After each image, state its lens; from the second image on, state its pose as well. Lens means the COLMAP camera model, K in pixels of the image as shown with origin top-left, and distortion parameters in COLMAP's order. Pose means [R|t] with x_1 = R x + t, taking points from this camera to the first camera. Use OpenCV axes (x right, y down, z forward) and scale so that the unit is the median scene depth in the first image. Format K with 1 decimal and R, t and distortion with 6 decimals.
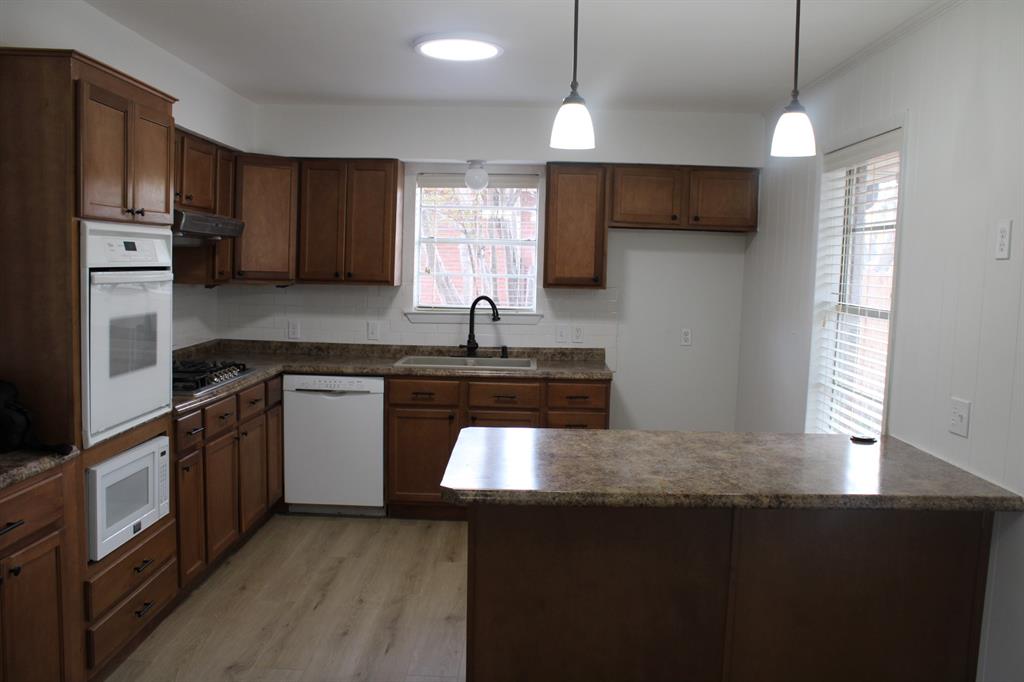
lens RADIAL K [[861.5, 0, 510.9], [0, 861.5, 358.3], [0, 0, 1]] dist [-0.164338, 0.154032]
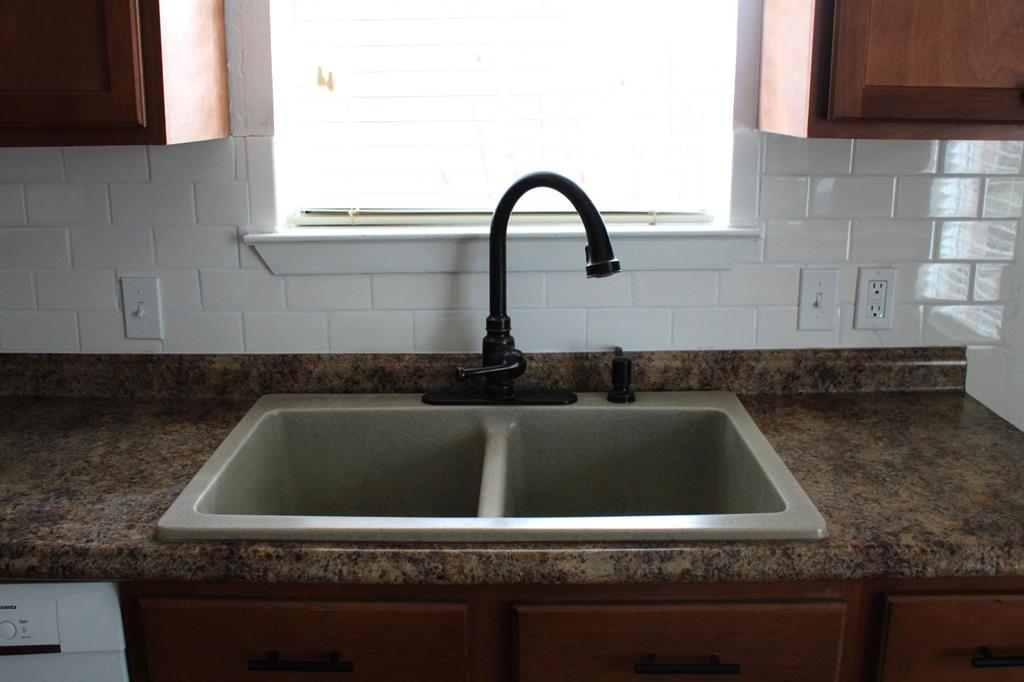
lens RADIAL K [[974.1, 0, 512.0], [0, 974.1, 341.0], [0, 0, 1]] dist [-0.135760, 0.108791]
pose [[0.999482, -0.029072, 0.013824, -0.046877], [0.026864, 0.989868, 0.139428, -0.063772], [-0.017737, -0.138984, 0.990136, 0.716806]]
